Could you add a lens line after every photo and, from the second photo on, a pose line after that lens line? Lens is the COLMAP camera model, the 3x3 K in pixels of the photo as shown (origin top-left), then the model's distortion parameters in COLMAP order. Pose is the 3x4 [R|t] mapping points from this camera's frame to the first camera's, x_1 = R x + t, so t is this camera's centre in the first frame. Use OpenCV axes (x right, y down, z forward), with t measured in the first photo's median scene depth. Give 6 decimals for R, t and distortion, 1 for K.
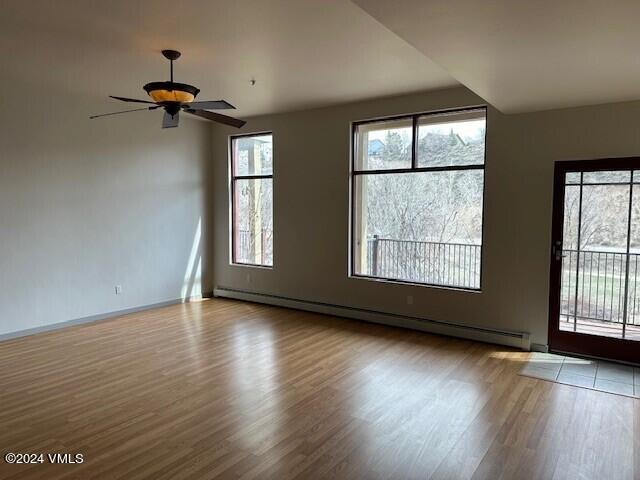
lens RADIAL K [[440.4, 0, 320.0], [0, 440.4, 240.0], [0, 0, 1]] dist [0.084227, -0.106184]
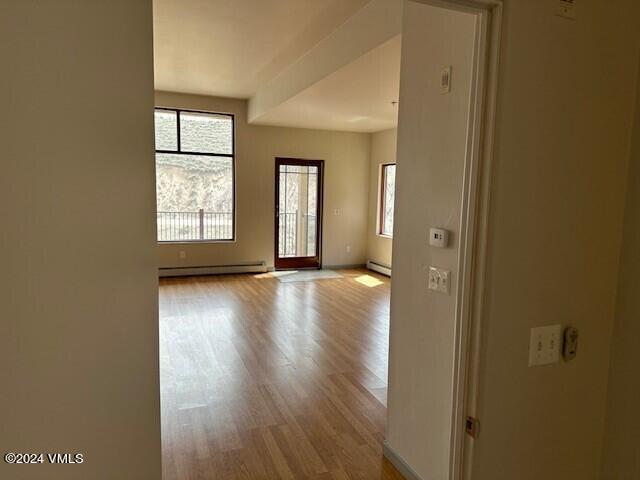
lens RADIAL K [[440.4, 0, 320.0], [0, 440.4, 240.0], [0, 0, 1]] dist [0.084227, -0.106184]
pose [[0.556099, -0.081056, 0.827154, -0.534479], [0.034795, 0.996631, 0.074271, 0.010655], [-0.830388, -0.012522, 0.557045, -0.047834]]
